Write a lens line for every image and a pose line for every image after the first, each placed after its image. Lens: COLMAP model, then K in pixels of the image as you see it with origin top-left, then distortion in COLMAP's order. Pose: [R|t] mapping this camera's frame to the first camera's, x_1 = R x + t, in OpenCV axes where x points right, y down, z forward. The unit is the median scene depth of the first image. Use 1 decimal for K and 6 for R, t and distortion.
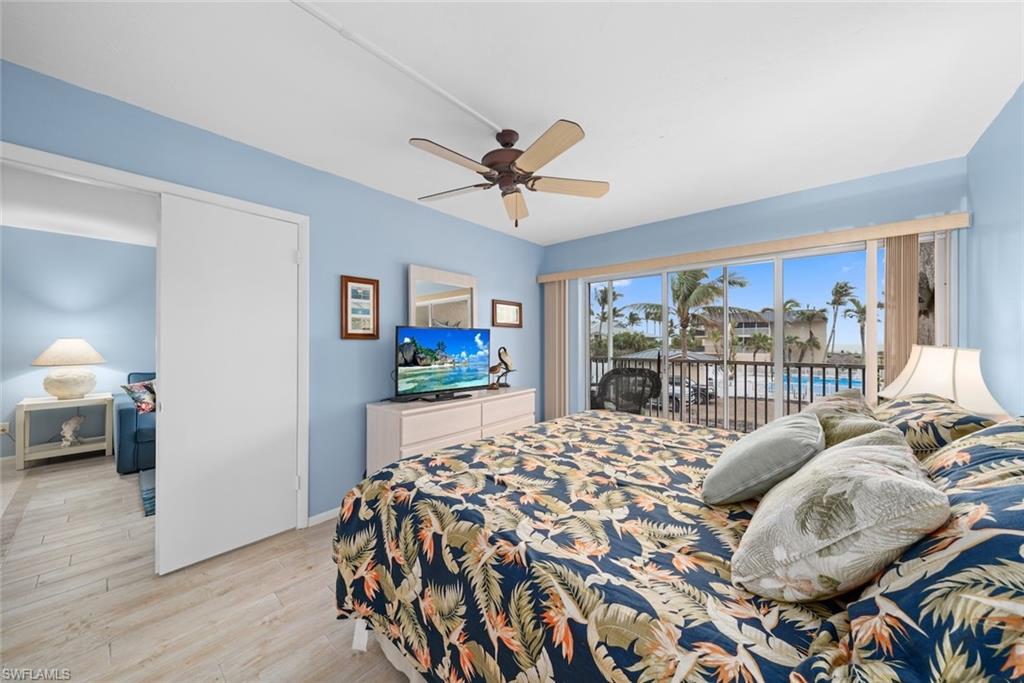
lens RADIAL K [[365.0, 0, 515.6], [0, 365.0, 342.4], [0, 0, 1]] dist [-0.004273, 0.001231]
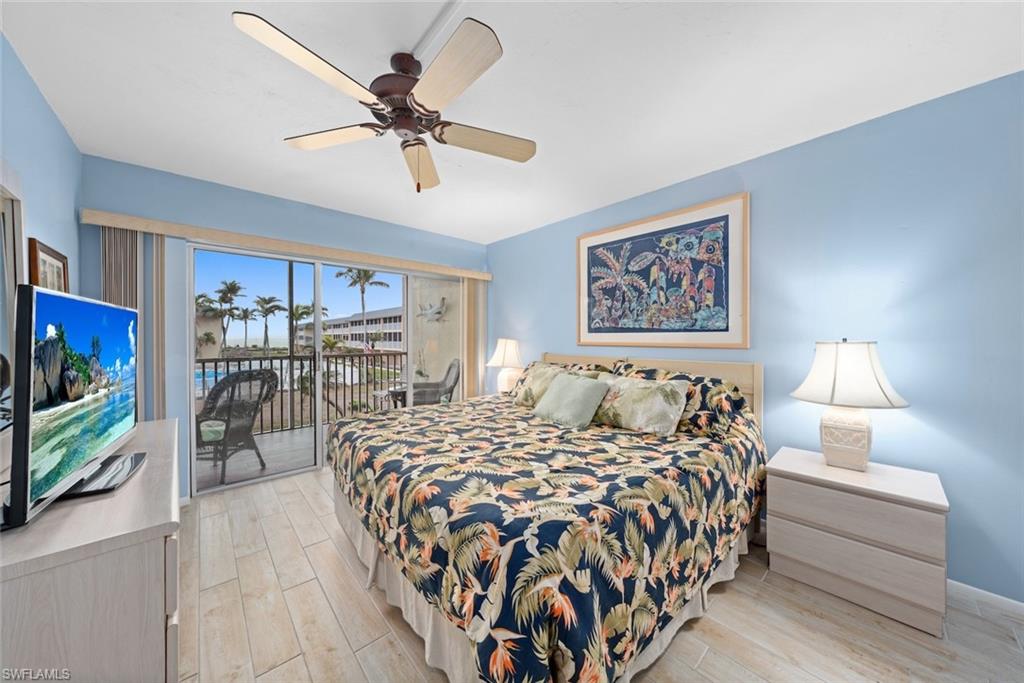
lens RADIAL K [[352.3, 0, 502.4], [0, 352.3, 339.5], [0, 0, 1]] dist [-0.006164, 0.000816]
pose [[0.113790, -0.005889, 0.993487, -1.026872], [0.001384, 0.999982, 0.005769, 0.001914], [-0.993504, 0.000719, 0.113797, 1.014455]]
